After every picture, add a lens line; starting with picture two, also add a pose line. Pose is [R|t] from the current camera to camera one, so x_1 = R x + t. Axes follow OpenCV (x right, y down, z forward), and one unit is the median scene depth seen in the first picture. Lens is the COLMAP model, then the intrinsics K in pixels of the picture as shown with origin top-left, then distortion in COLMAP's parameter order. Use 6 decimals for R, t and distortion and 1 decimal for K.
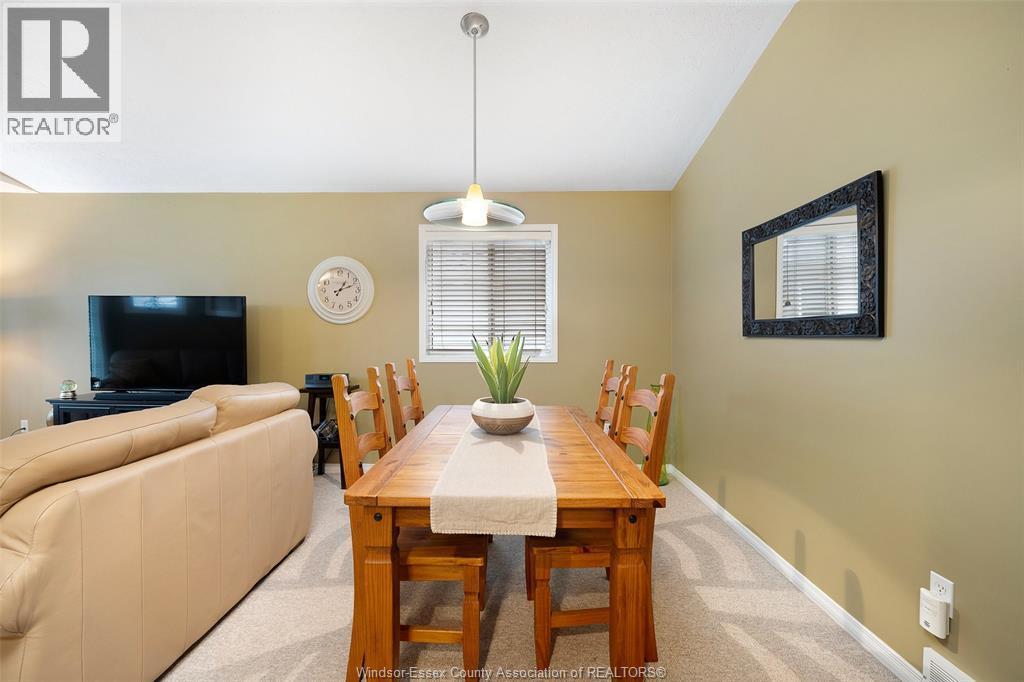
lens RADIAL K [[419.4, 0, 508.0], [0, 419.4, 340.3], [0, 0, 1]] dist [-0.022957, 0.000461]
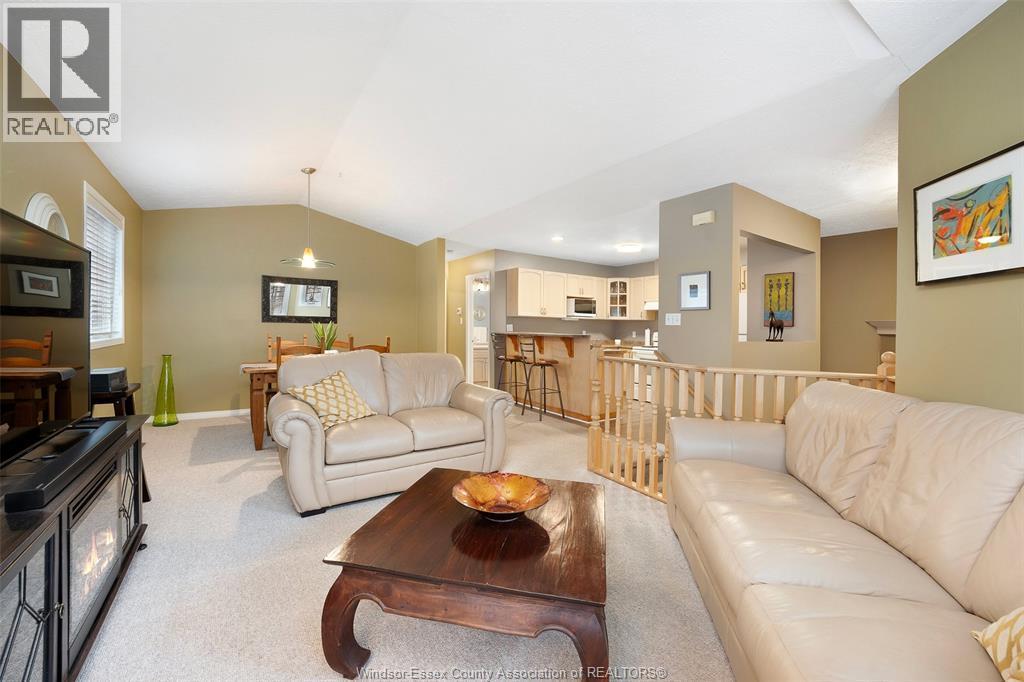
lens RADIAL K [[406.9, 0, 500.3], [0, 406.9, 318.6], [0, 0, 1]] dist [-0.001402, 0.000010]
pose [[-0.546338, 0.005204, 0.837549, -1.410186], [-0.010232, 0.999865, -0.012886, -0.009551], [-0.837502, -0.015610, -0.546211, 0.835899]]
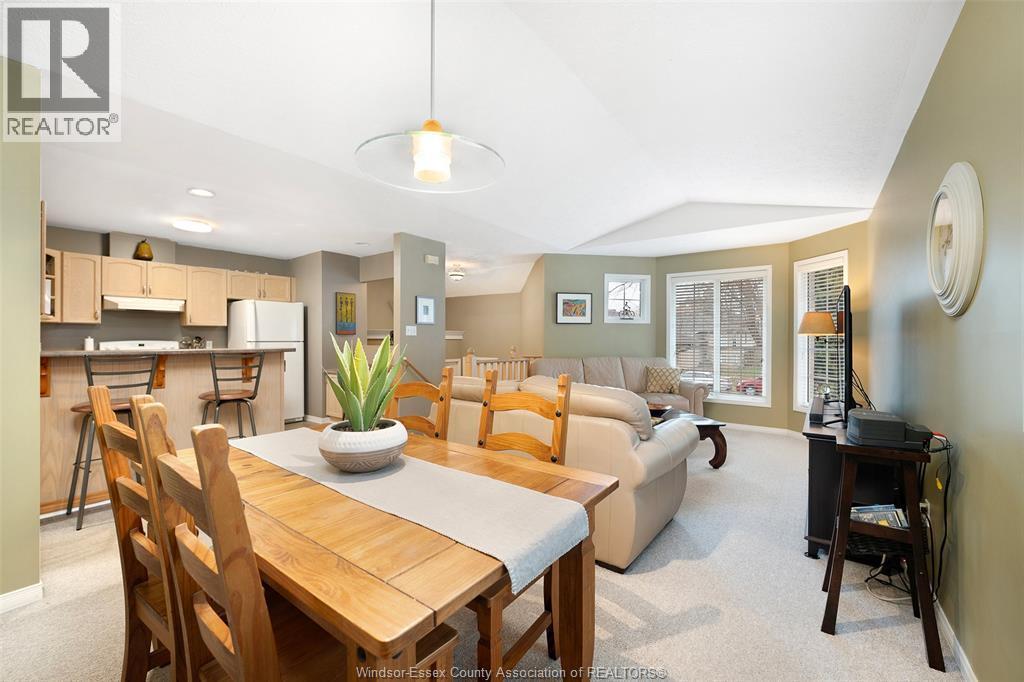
lens RADIAL K [[409.6, 0, 519.5], [0, 409.6, 341.2], [0, 0, 1]] dist [-0.032156, 0.000202]
pose [[-0.588978, 0.002871, -0.808144, 0.199064], [-0.013421, 0.999821, 0.013333, -0.015313], [0.808038, 0.018699, -0.588834, 0.948934]]
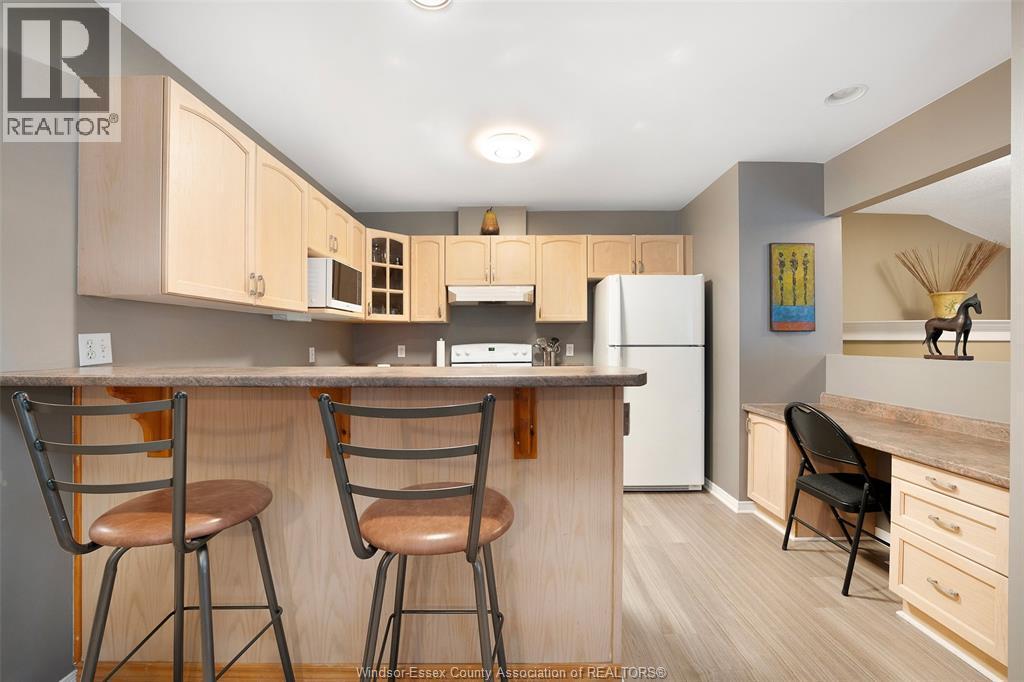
lens RADIAL K [[419.4, 0, 508.0], [0, 419.4, 340.3], [0, 0, 1]] dist [-0.022957, 0.000461]
pose [[-1.000000, 0.000232, 0.000586, -0.207541], [0.000240, 0.999919, 0.012736, -0.003918], [-0.000583, 0.012736, -0.999919, 0.144364]]
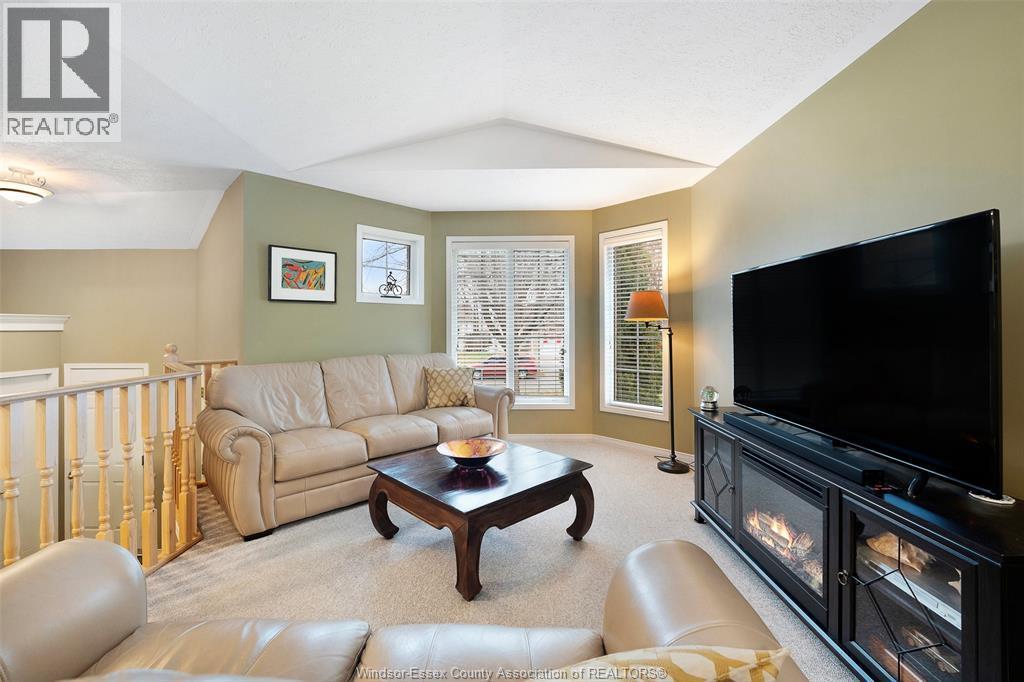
lens RADIAL K [[413.4, 0, 517.2], [0, 413.4, 323.9], [0, 0, 1]] dist [-0.018001, -0.000102]
pose [[0.005845, -0.007599, -0.999954, -0.313105], [-0.007261, 0.999944, -0.007641, -0.010571], [0.999957, 0.007305, 0.005790, 0.638826]]
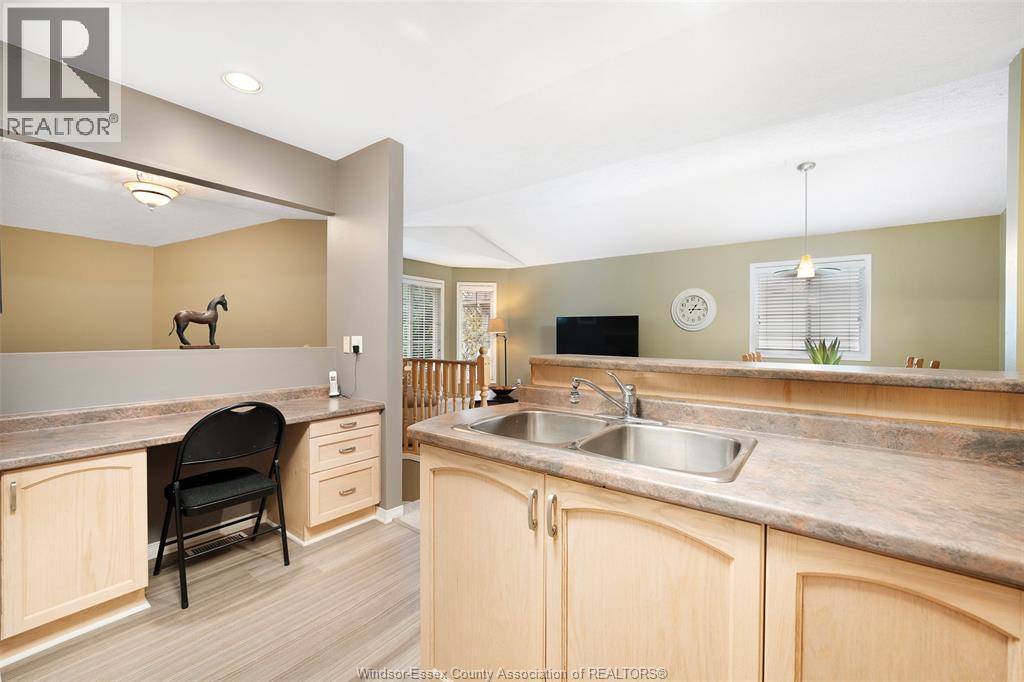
lens RADIAL K [[419.4, 0, 508.0], [0, 419.4, 340.3], [0, 0, 1]] dist [-0.022957, 0.000461]
pose [[0.808413, 0.013372, -0.588464, -0.039062], [-0.017222, 0.999851, -0.000938, 0.009516], [0.588364, 0.010893, 0.808523, -0.722368]]
